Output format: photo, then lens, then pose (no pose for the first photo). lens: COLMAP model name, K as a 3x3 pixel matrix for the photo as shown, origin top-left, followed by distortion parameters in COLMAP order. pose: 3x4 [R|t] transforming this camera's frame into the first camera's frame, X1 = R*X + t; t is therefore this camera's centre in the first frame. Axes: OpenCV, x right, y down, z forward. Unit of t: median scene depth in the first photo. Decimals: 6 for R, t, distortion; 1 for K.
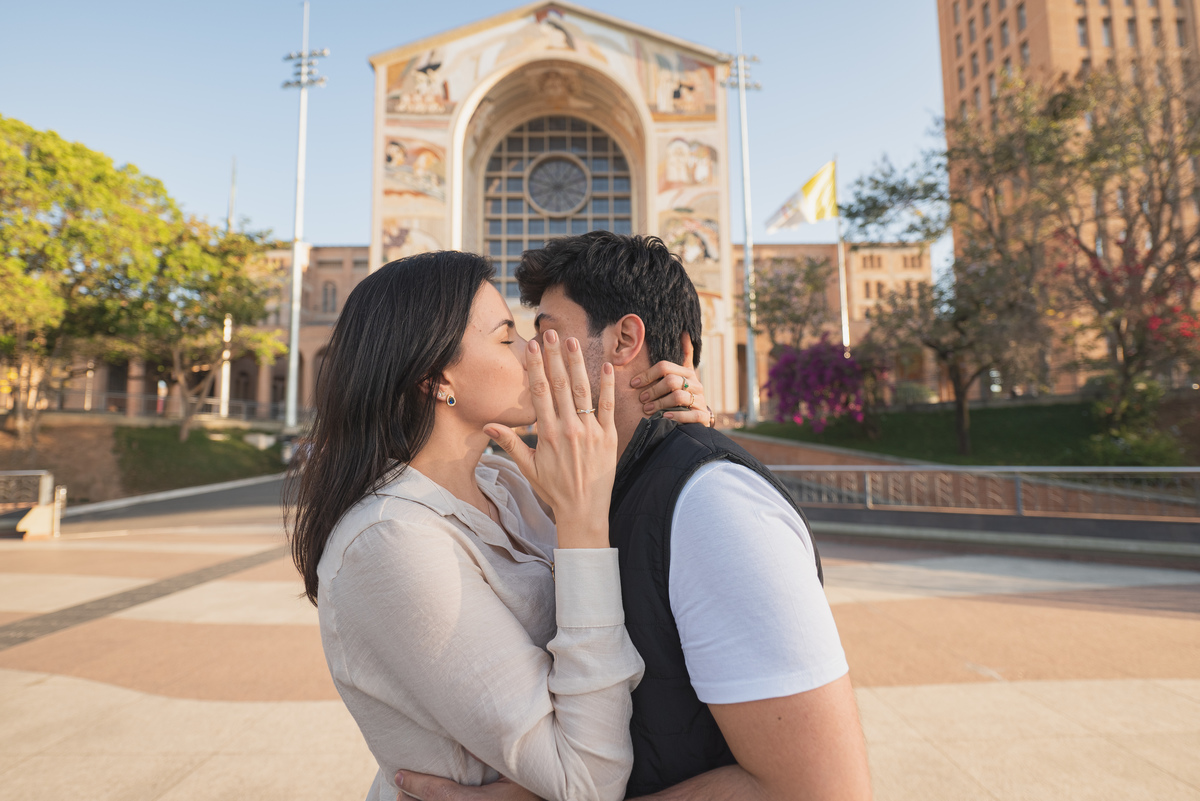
lens RADIAL K [[570.1, 0, 600.0], [0, 570.1, 400.5], [0, 0, 1]] dist [-0.003386, 0.000064]
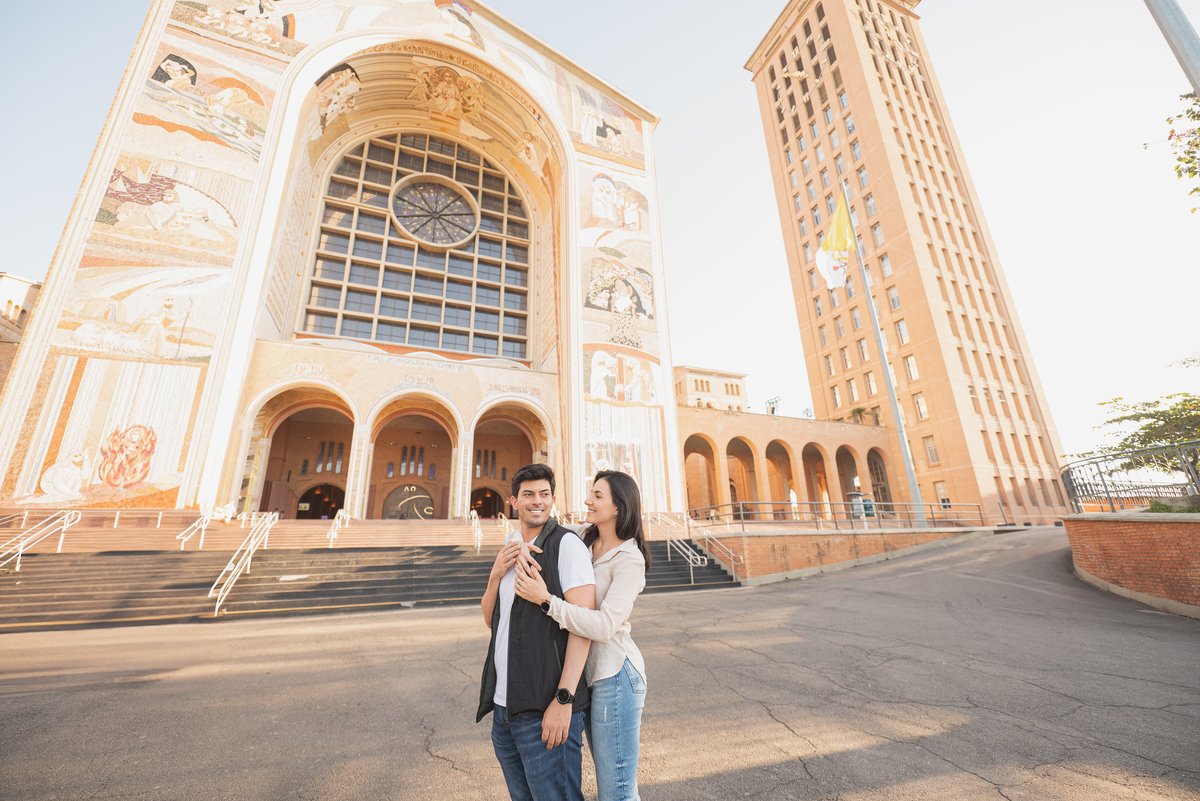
lens RADIAL K [[472.6, 0, 599.1], [0, 472.6, 405.8], [0, 0, 1]] dist [-0.001124, -0.000425]
pose [[0.927485, 0.095701, 0.361403, -0.084636], [-0.009028, 0.972133, -0.234256, 0.028213], [-0.373751, 0.214006, 0.902503, 0.444311]]
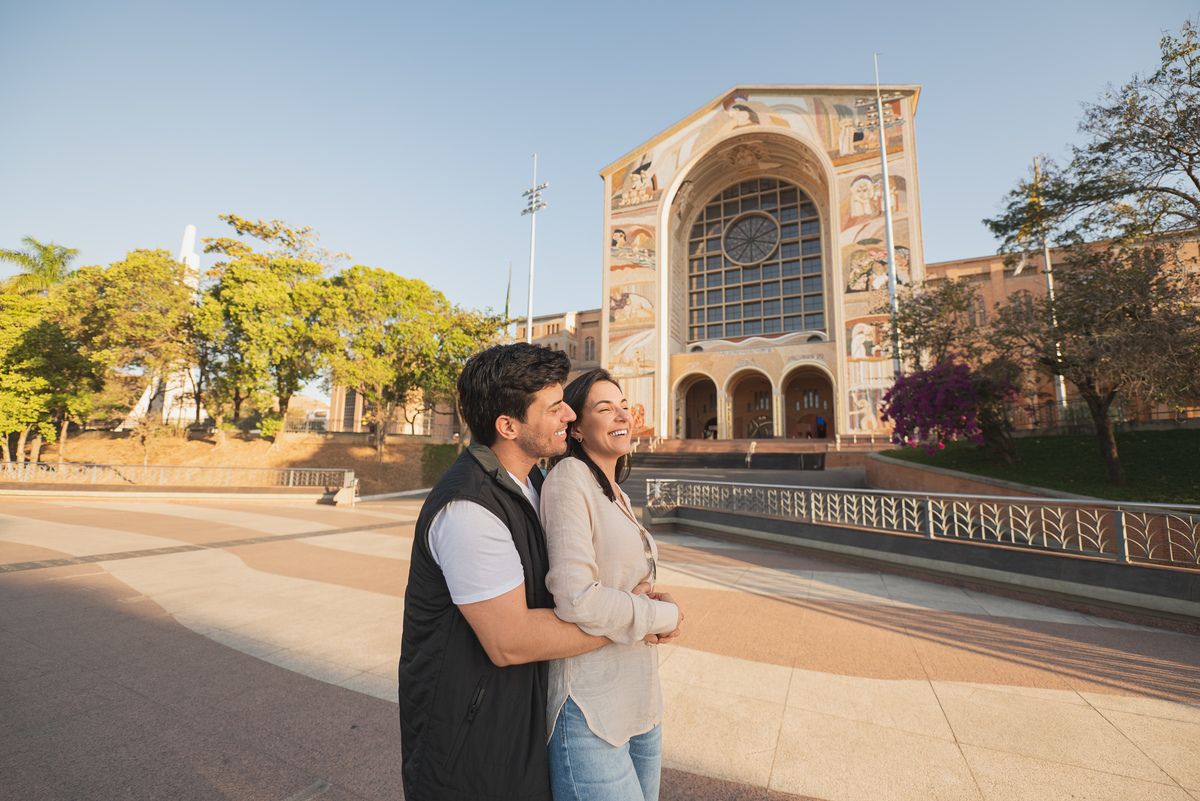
lens RADIAL K [[480.9, 0, 599.7], [0, 480.9, 402.5], [0, 0, 1]] dist [0.000324, 0.000054]
pose [[0.897828, -0.031279, -0.439235, 0.078829], [0.012004, 0.998842, -0.046593, -0.001497], [0.440183, 0.036560, 0.897163, -0.006447]]
